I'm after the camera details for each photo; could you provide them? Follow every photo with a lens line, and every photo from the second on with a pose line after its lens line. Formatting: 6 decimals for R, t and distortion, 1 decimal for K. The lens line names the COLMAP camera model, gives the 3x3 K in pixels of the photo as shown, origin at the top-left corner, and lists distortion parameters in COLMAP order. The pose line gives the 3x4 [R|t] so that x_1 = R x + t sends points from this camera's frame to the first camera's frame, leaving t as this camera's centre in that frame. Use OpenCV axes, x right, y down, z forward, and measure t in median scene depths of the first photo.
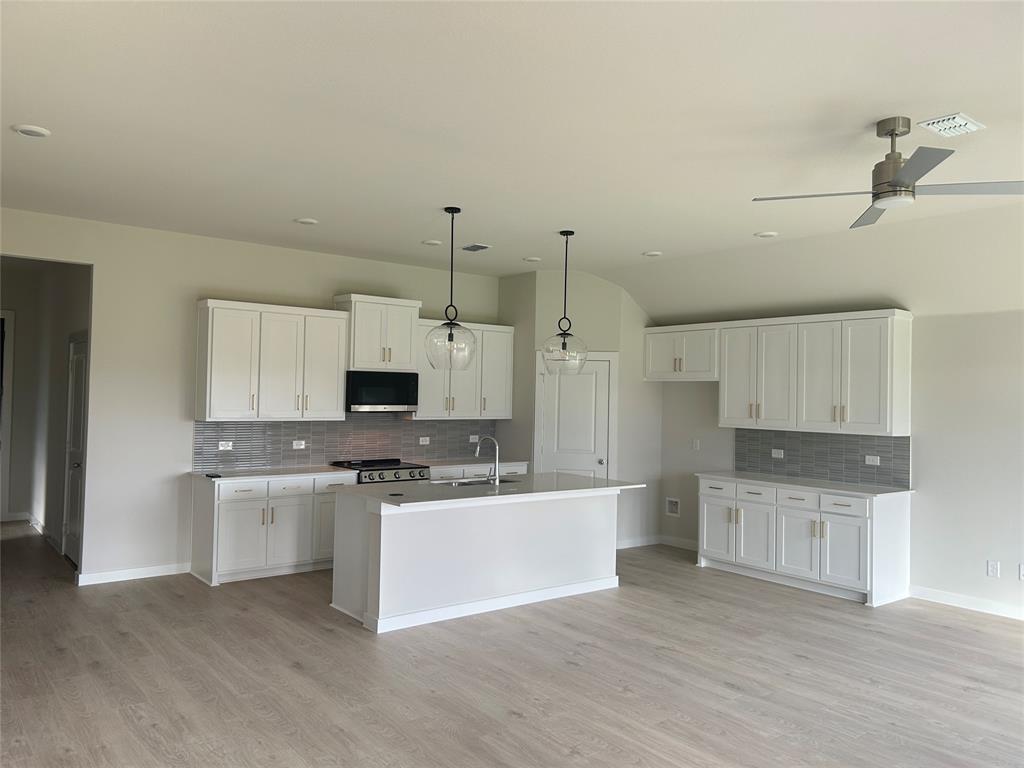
lens RADIAL K [[753.8, 0, 504.8], [0, 753.8, 381.1], [0, 0, 1]] dist [0.014133, 0.008694]
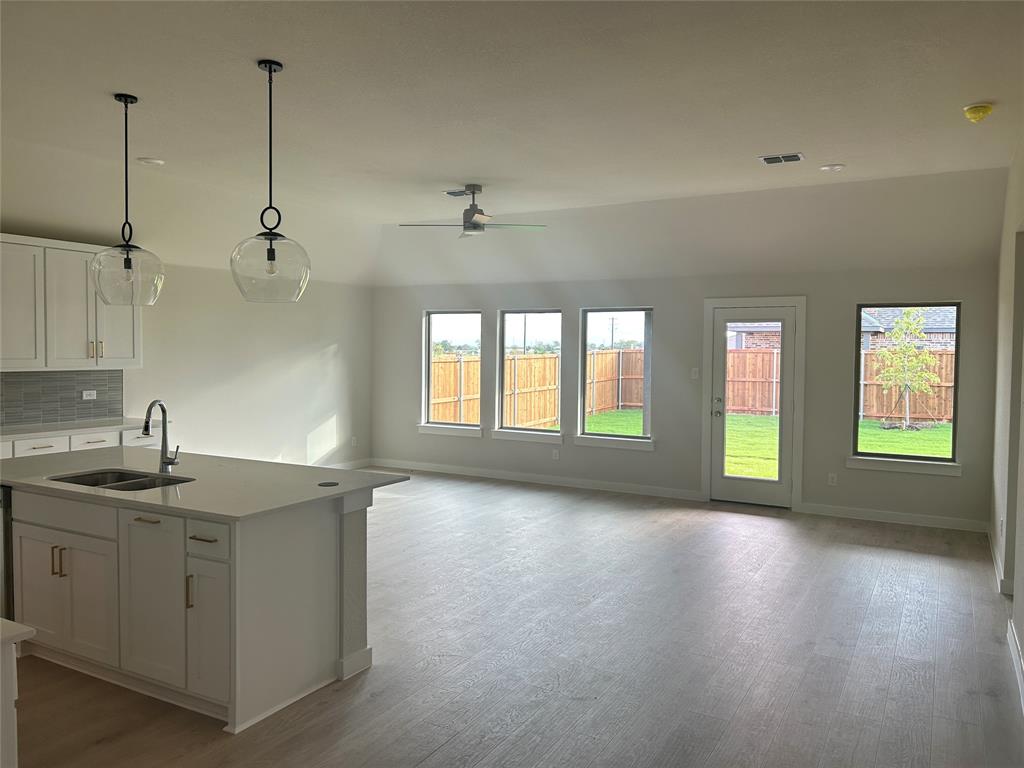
lens RADIAL K [[753.8, 0, 513.5], [0, 753.8, 381.6], [0, 0, 1]] dist [0.014133, 0.008694]
pose [[-0.380945, -0.067099, 0.922160, -0.655781], [-0.035857, 0.997685, 0.057781, 0.008110], [-0.923902, -0.011054, -0.382470, 0.858337]]
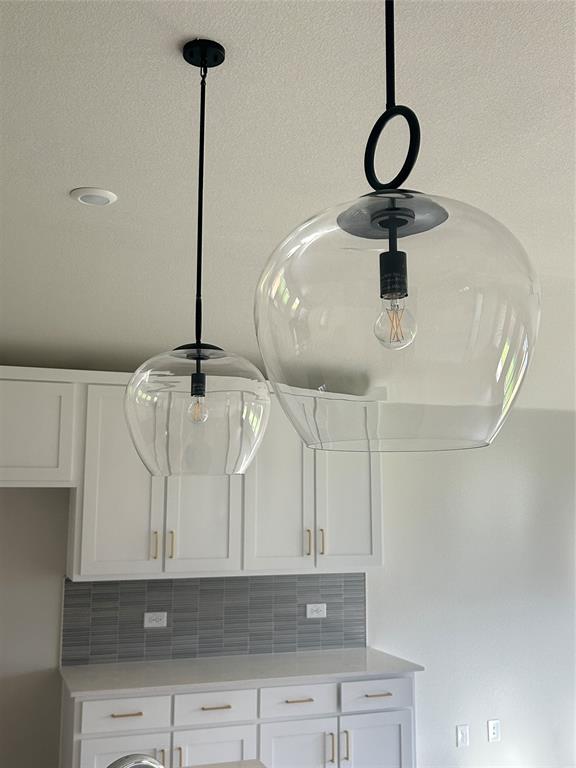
lens RADIAL K [[837.6, 0, 290.1], [0, 837.6, 381.4], [0, 0, 1]] dist [0.015499, 0.000000]
pose [[0.326264, 0.116608, 0.938059, -0.224006], [-0.010064, 0.992734, -0.119904, -0.005135], [-0.945225, 0.029680, 0.325067, 0.774425]]
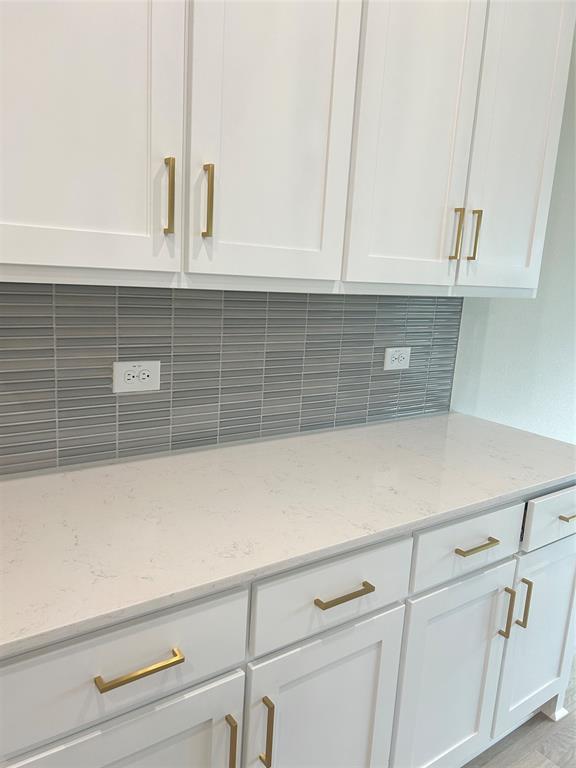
lens RADIAL K [[565.3, 0, 293.4], [0, 565.3, 384.6], [0, 0, 1]] dist [0.014133, 0.008694]
pose [[0.043635, -0.217356, 0.975117, 0.189026], [-0.077704, 0.972351, 0.220217, 0.056455], [-0.996021, -0.085380, 0.025539, 1.038457]]
